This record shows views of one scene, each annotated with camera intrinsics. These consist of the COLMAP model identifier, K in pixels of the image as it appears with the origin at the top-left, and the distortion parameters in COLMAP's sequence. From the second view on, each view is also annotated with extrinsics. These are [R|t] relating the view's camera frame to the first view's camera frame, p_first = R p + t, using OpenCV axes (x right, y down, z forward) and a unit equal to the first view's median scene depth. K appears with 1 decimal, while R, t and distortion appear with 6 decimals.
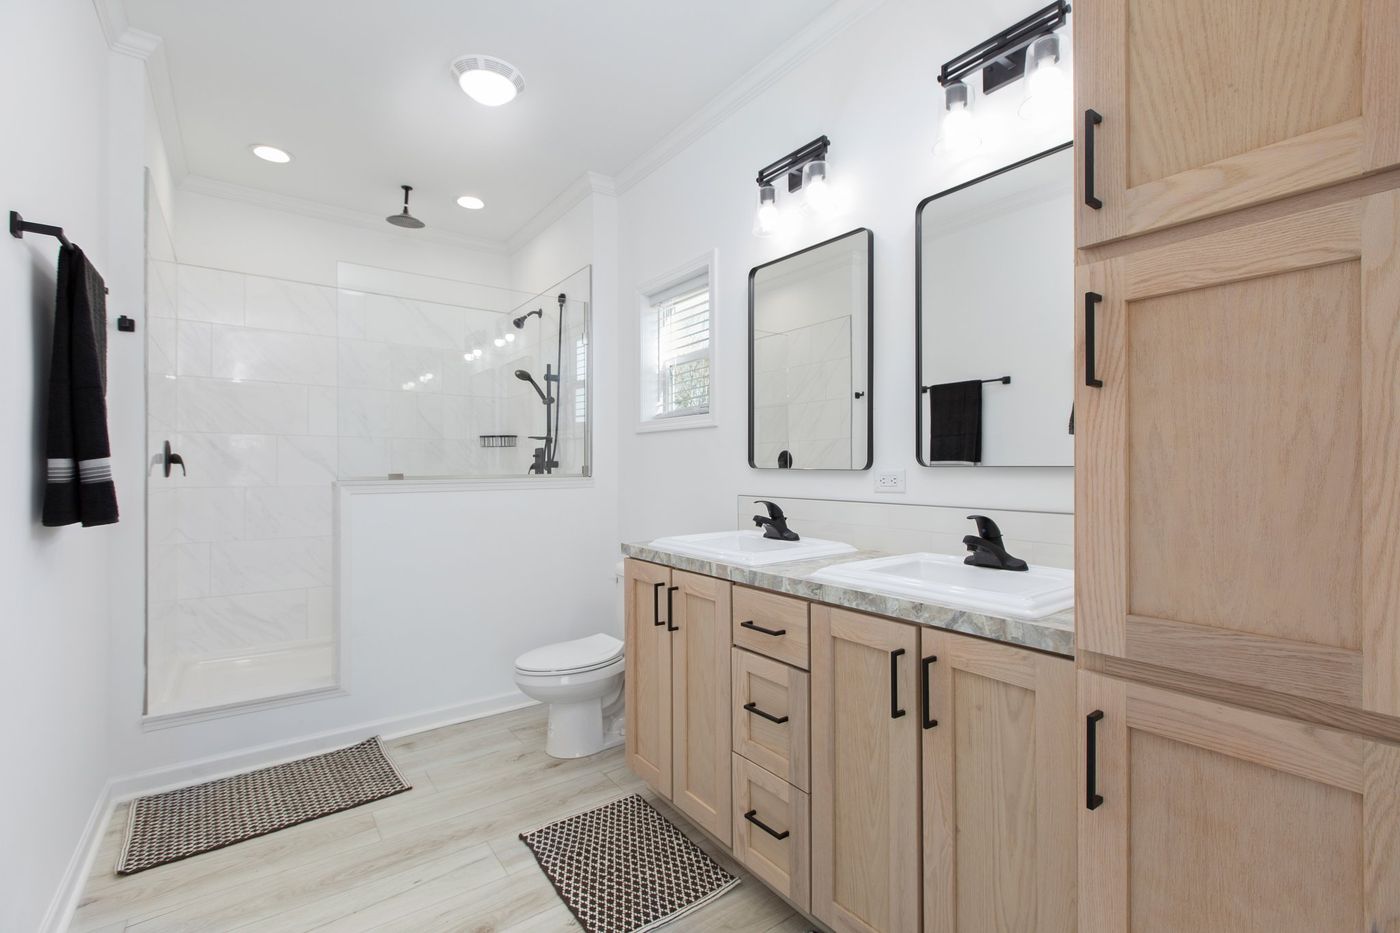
lens RADIAL K [[620.8, 0, 705.6], [0, 620.8, 460.9], [0, 0, 1]] dist [0.001568, -0.001152]
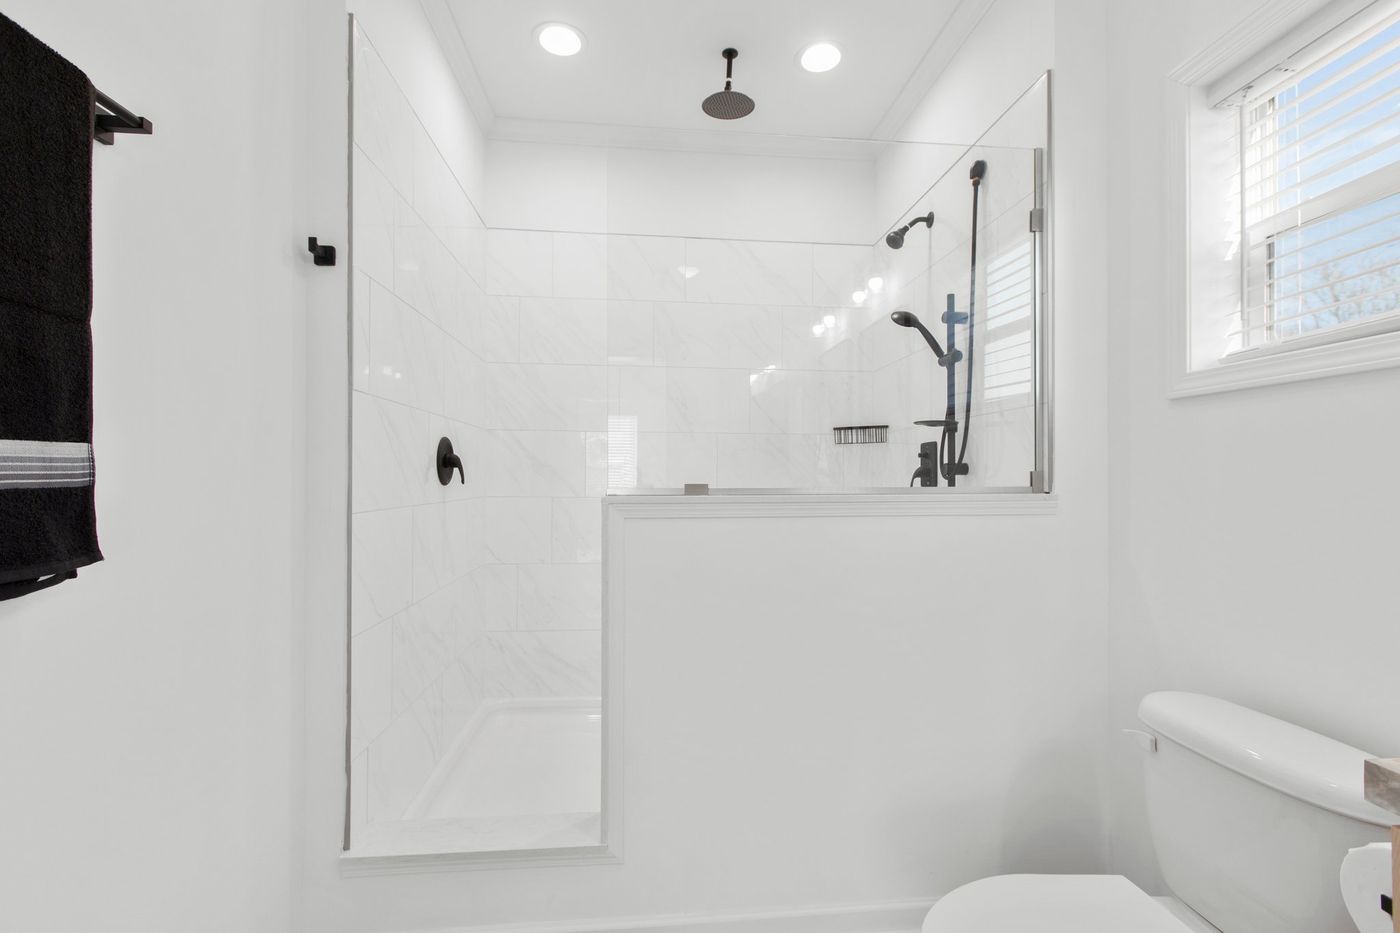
lens RADIAL K [[620.8, 0, 702.5], [0, 620.8, 467.1], [0, 0, 1]] dist [0.001568, -0.001152]
pose [[0.853129, -0.000858, -0.521699, -0.150256], [0.000076, 0.999999, -0.001520, 0.004443], [0.521700, 0.001257, 0.853128, 0.394433]]
